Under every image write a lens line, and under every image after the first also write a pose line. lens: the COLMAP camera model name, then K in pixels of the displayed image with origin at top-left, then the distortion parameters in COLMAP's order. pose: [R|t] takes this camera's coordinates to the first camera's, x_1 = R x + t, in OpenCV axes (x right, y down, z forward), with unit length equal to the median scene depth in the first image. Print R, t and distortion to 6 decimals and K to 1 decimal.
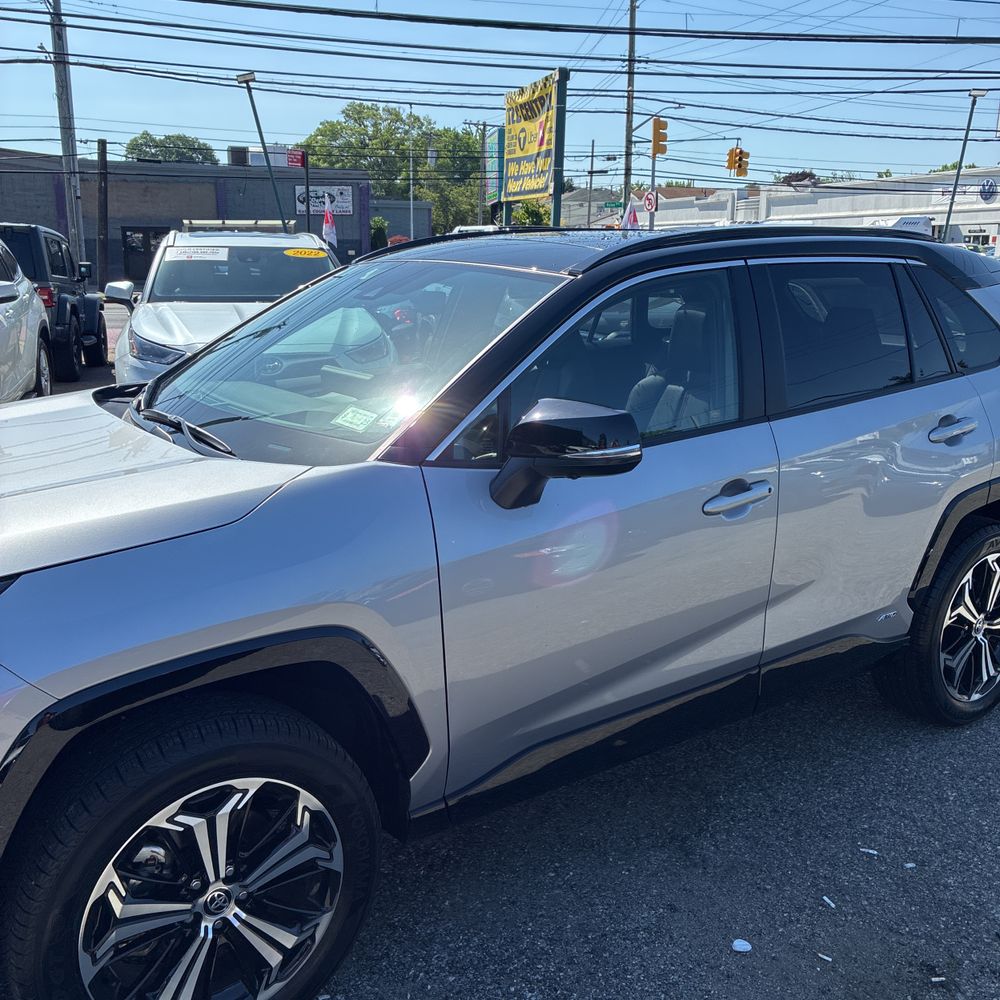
lens RADIAL K [[1009.4, 0, 494.2], [0, 1009.4, 498.6], [0, 0, 1]] dist [0.019557, 0.000000]
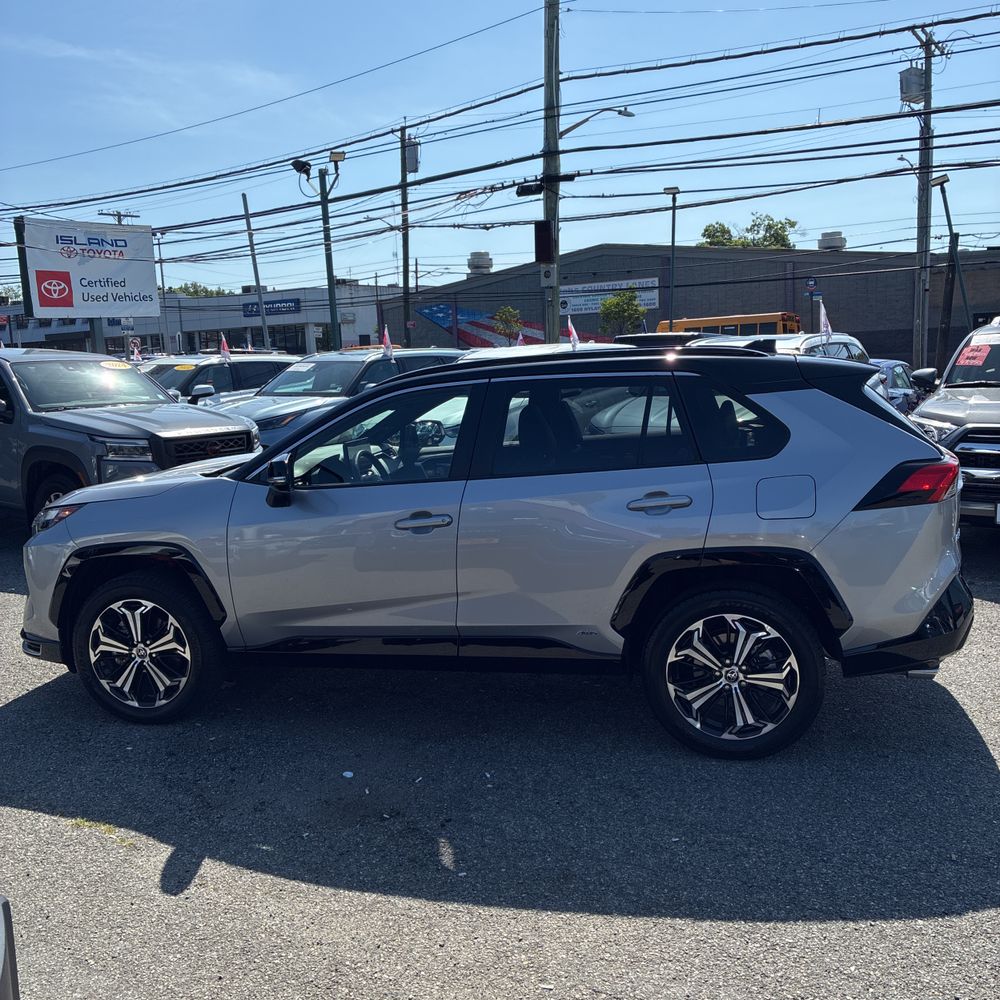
lens RADIAL K [[1009.4, 0, 509.2], [0, 1009.4, 507.8], [0, 0, 1]] dist [0.019557, 0.000000]
pose [[0.661570, 0.083366, -0.745235, 1.239265], [-0.136401, 0.990600, -0.010274, -0.021749], [0.737373, 0.108448, 0.666723, 0.003359]]
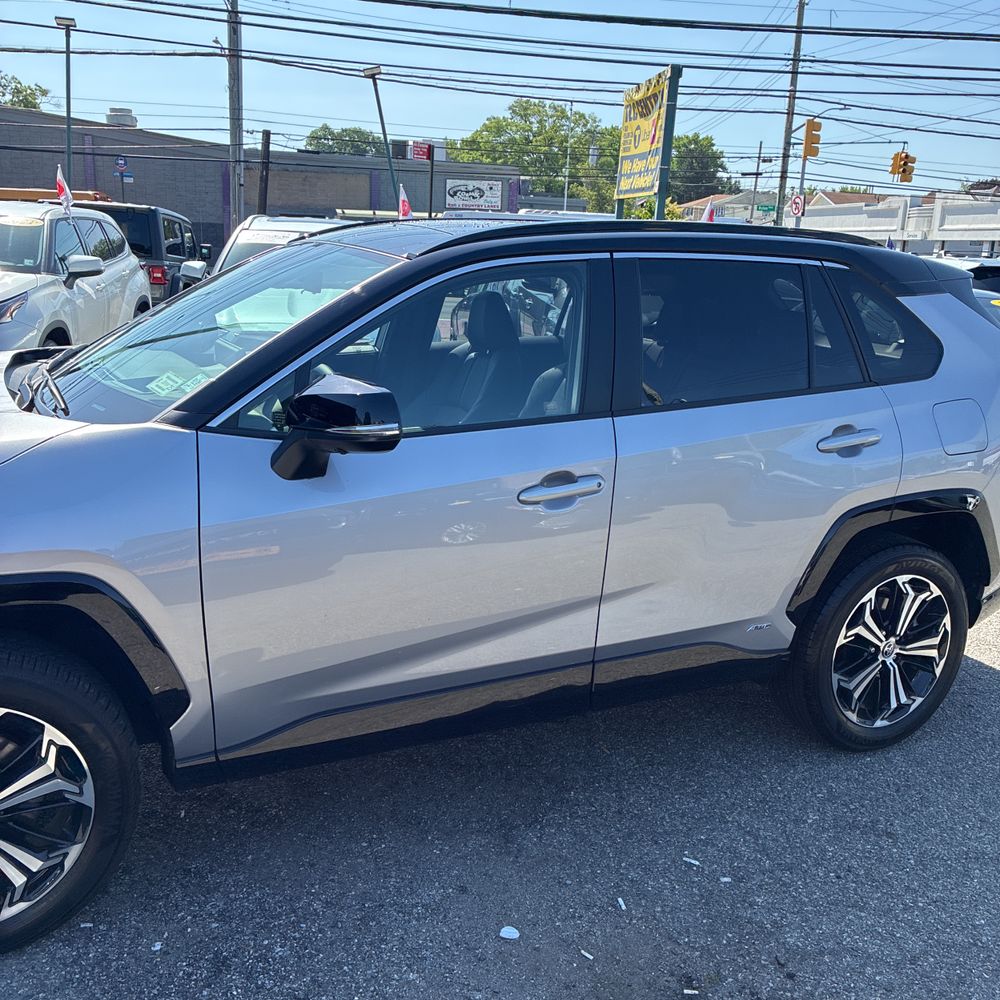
lens RADIAL K [[1009.4, 0, 494.7], [0, 1009.4, 499.7], [0, 0, 1]] dist [0.019557, 0.000000]
pose [[0.987058, 0.073935, -0.142304, 0.252277], [-0.073525, 0.997260, 0.008145, 0.004776], [0.142516, 0.002423, 0.989790, 0.004310]]
